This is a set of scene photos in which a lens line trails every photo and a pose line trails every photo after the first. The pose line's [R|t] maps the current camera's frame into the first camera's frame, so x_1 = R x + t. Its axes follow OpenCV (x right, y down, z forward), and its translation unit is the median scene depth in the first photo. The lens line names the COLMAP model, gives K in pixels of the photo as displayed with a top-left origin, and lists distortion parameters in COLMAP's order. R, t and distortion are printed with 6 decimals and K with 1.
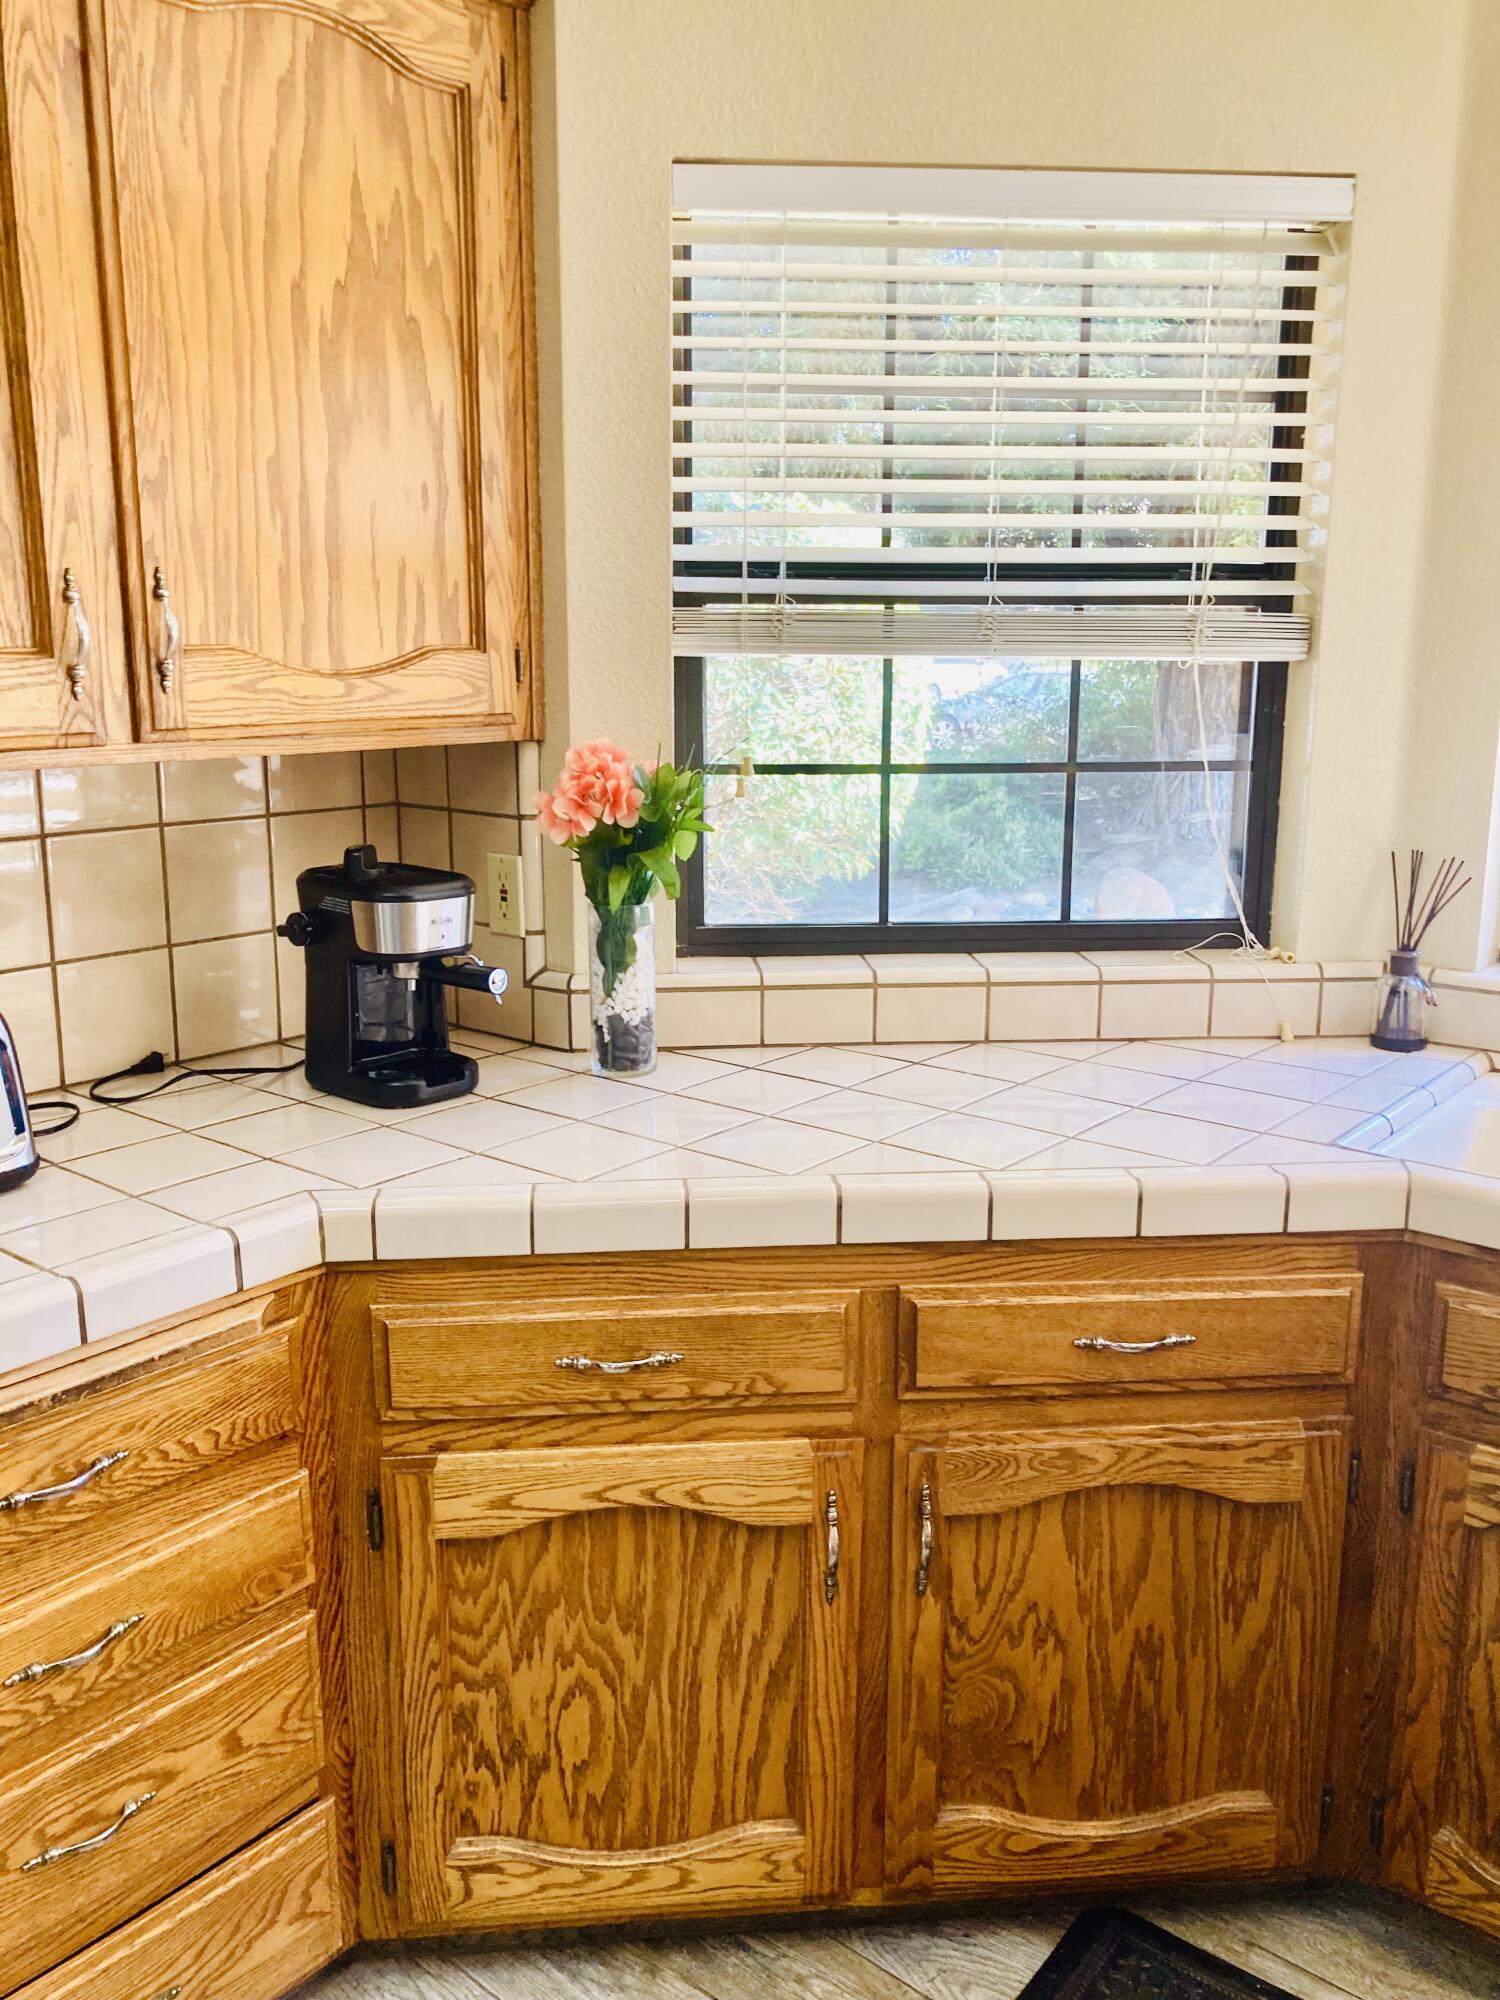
lens RADIAL K [[1593.0, 0, 750.6], [0, 1593.0, 993.3], [0, 0, 1]] dist [-0.007682, -0.003745]
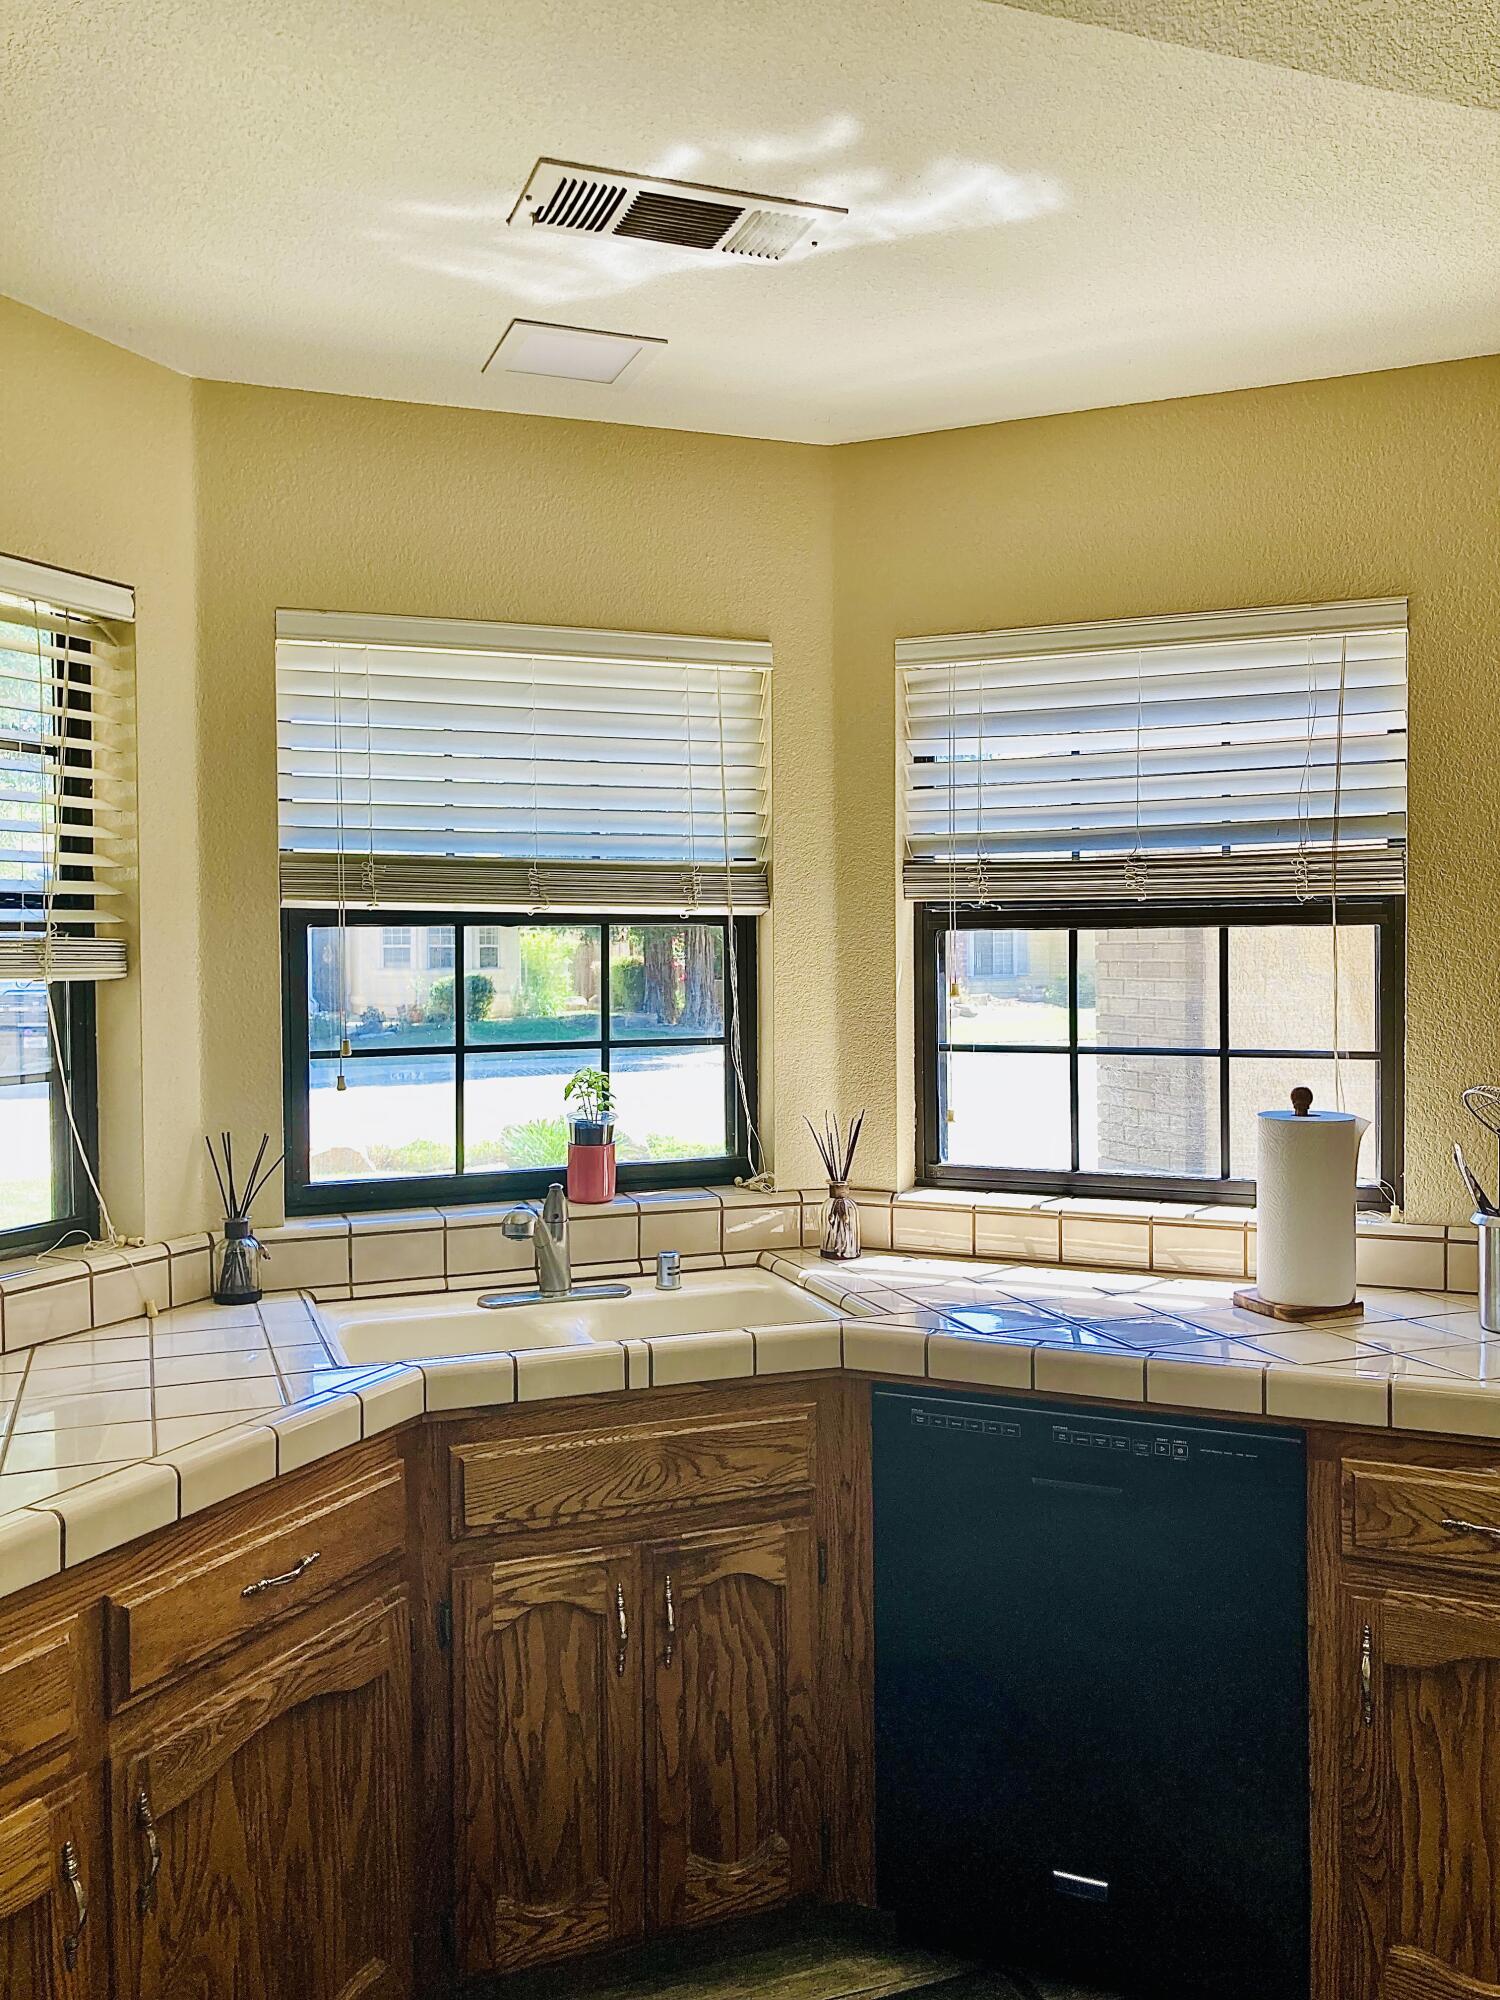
lens RADIAL K [[1593.0, 0, 755.9], [0, 1593.0, 996.5], [0, 0, 1]] dist [-0.007682, -0.003745]
pose [[0.490584, -0.029745, 0.870886, -0.548789], [0.198075, 0.977062, -0.078207, -0.024262], [-0.848583, 0.210868, 0.485223, 0.088341]]
